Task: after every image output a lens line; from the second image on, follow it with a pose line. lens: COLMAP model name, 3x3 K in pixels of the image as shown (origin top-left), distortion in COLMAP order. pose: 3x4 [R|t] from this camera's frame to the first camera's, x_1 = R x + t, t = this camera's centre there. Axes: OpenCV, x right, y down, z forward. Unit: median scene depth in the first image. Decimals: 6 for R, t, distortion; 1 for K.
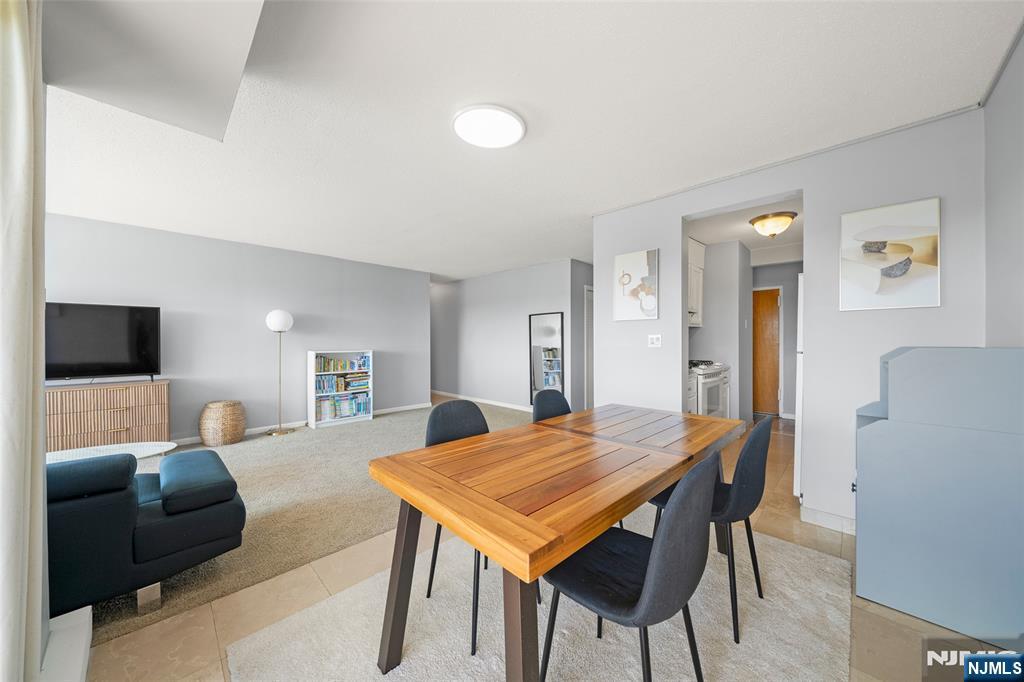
lens RADIAL K [[351.6, 0, 496.8], [0, 351.6, 349.1], [0, 0, 1]] dist [0.000711, -0.004185]
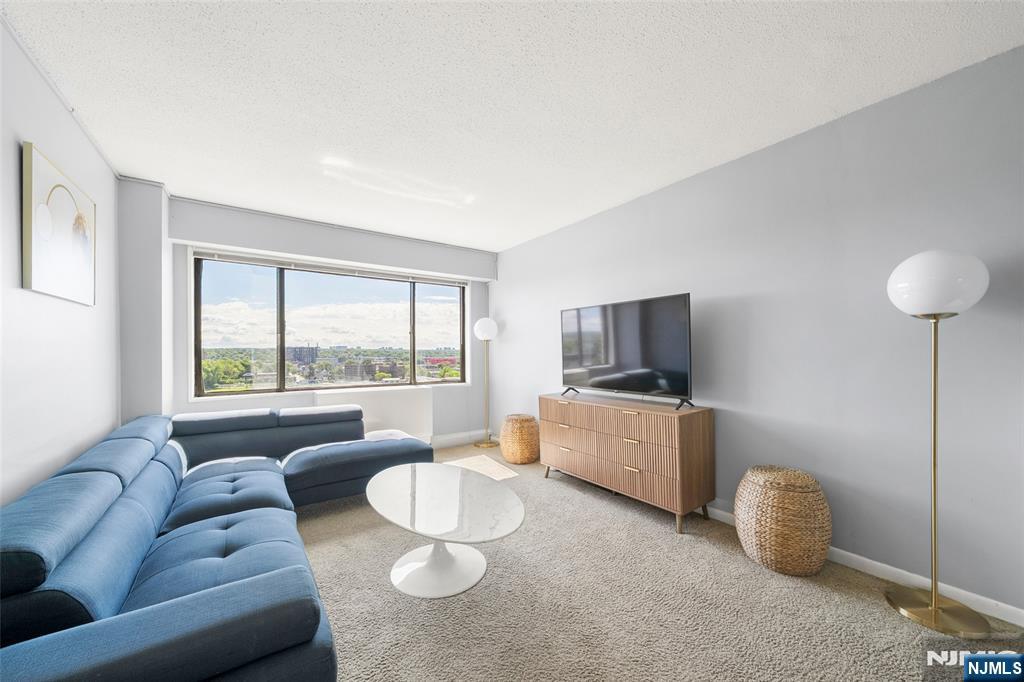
lens RADIAL K [[381.3, 0, 510.6], [0, 381.3, 352.1], [0, 0, 1]] dist [-0.001939, -0.000351]
pose [[-0.156083, 0.007145, -0.987718, -0.180704], [-0.012754, 0.999876, 0.009248, -0.011754], [0.987662, 0.014040, -0.155972, 0.603871]]
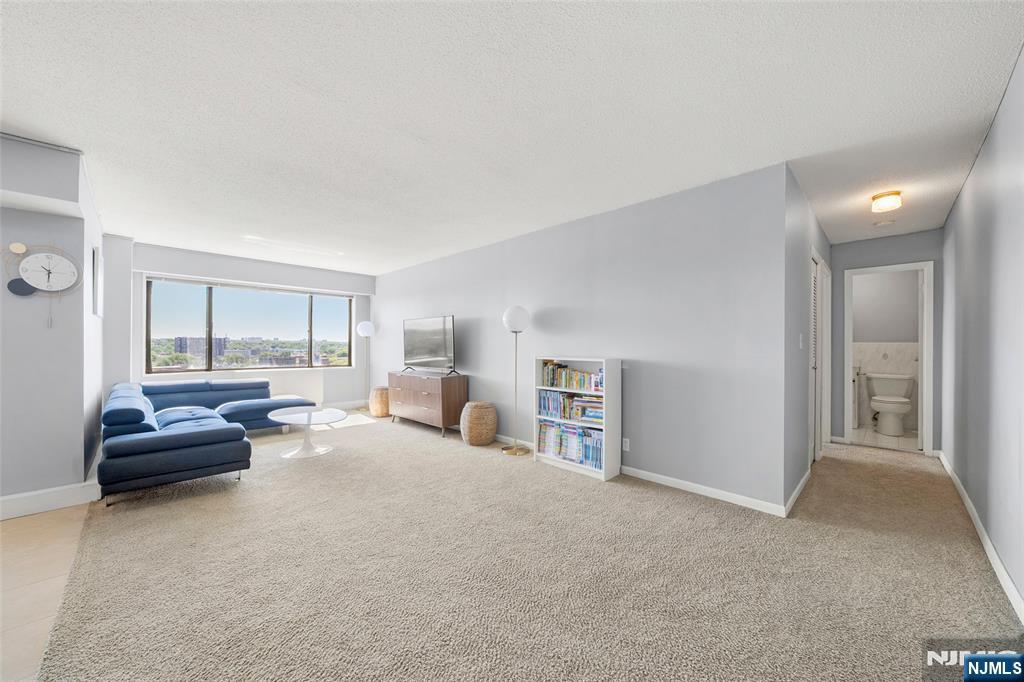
lens RADIAL K [[374.9, 0, 508.4], [0, 374.9, 344.2], [0, 0, 1]] dist [-0.000990, -0.000121]
pose [[0.019753, 0.003310, -0.999799, 0.265073], [-0.022051, 0.999753, 0.002874, -0.020916], [0.999562, 0.021990, 0.019821, 0.893258]]
